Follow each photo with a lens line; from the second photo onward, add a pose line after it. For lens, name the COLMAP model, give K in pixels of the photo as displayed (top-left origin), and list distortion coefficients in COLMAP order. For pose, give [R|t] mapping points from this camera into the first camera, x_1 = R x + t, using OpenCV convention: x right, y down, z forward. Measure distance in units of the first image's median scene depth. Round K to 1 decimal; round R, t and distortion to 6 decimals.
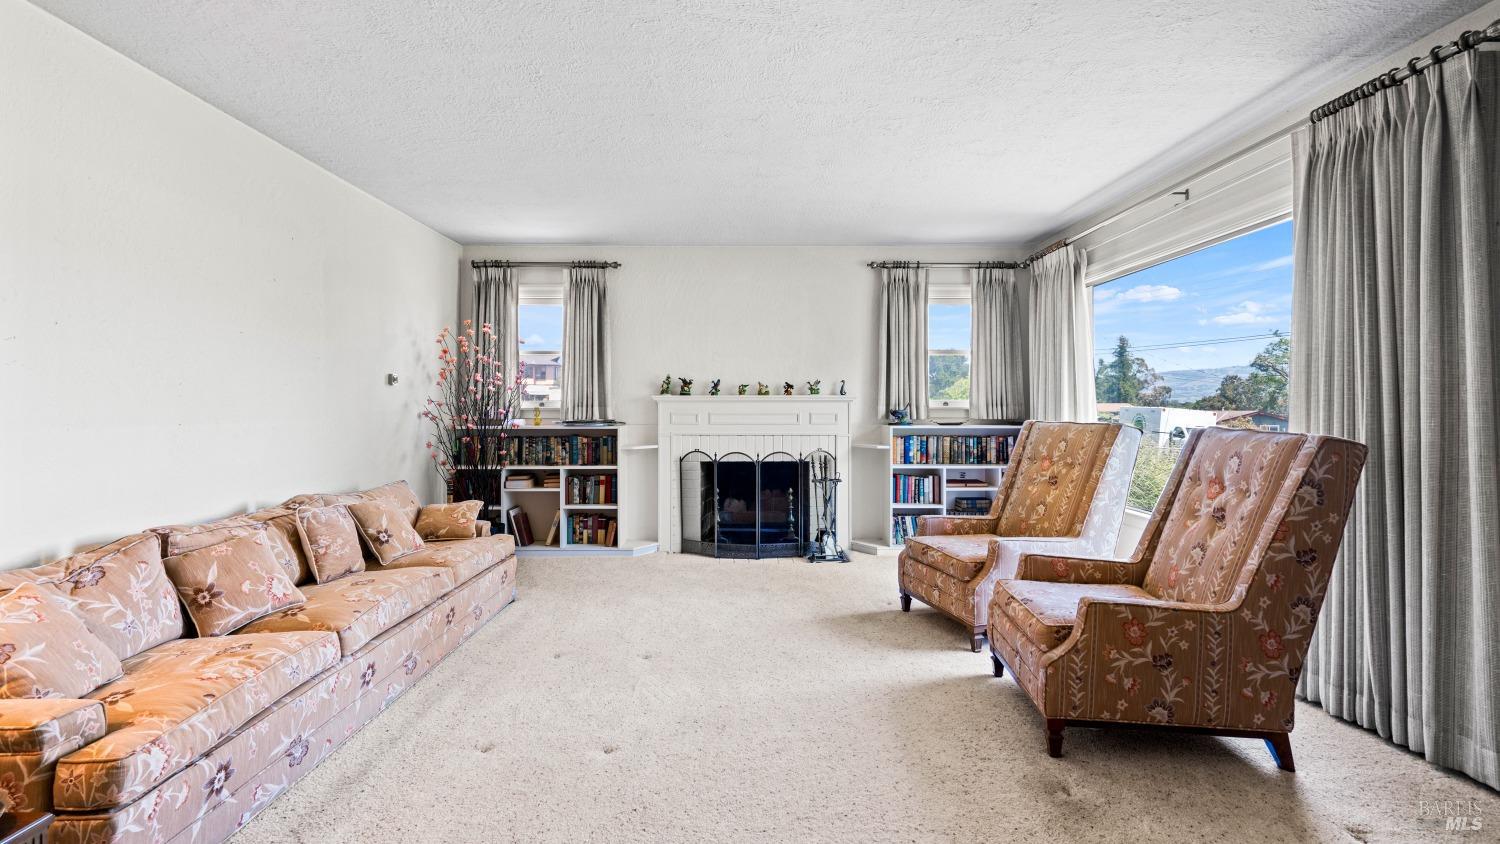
lens RADIAL K [[674.8, 0, 750.0], [0, 674.8, 422.0], [0, 0, 1]] dist [-0.013358, 0.006851]
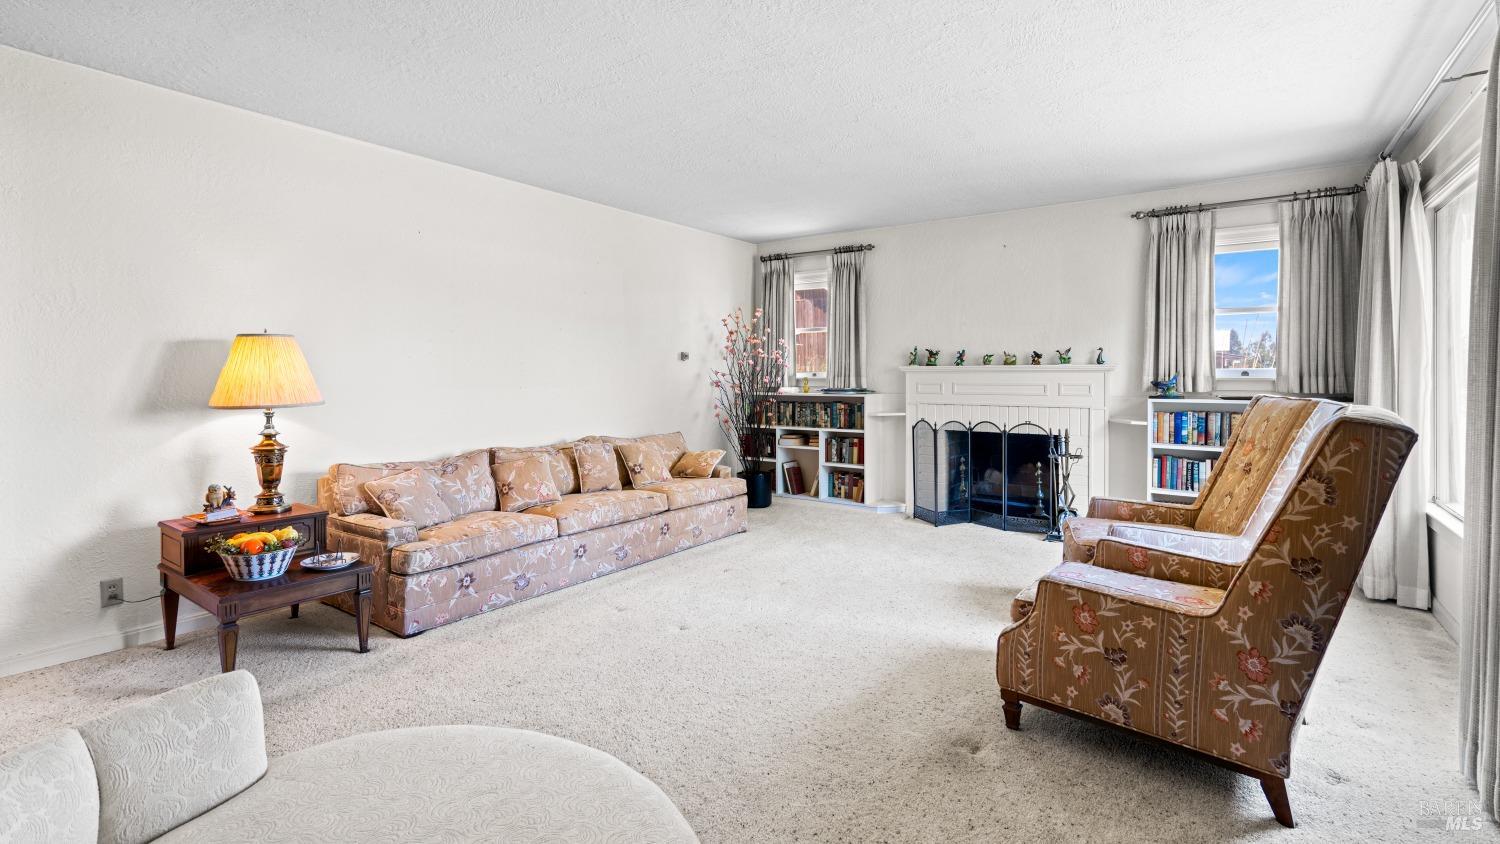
lens RADIAL K [[674.8, 0, 750.0], [0, 674.8, 422.0], [0, 0, 1]] dist [-0.013358, 0.006851]
pose [[0.814362, 0.039343, -0.579022, 0.288927], [-0.013180, 0.998696, 0.049322, -0.000845], [0.580208, -0.032534, 0.813818, -0.011628]]
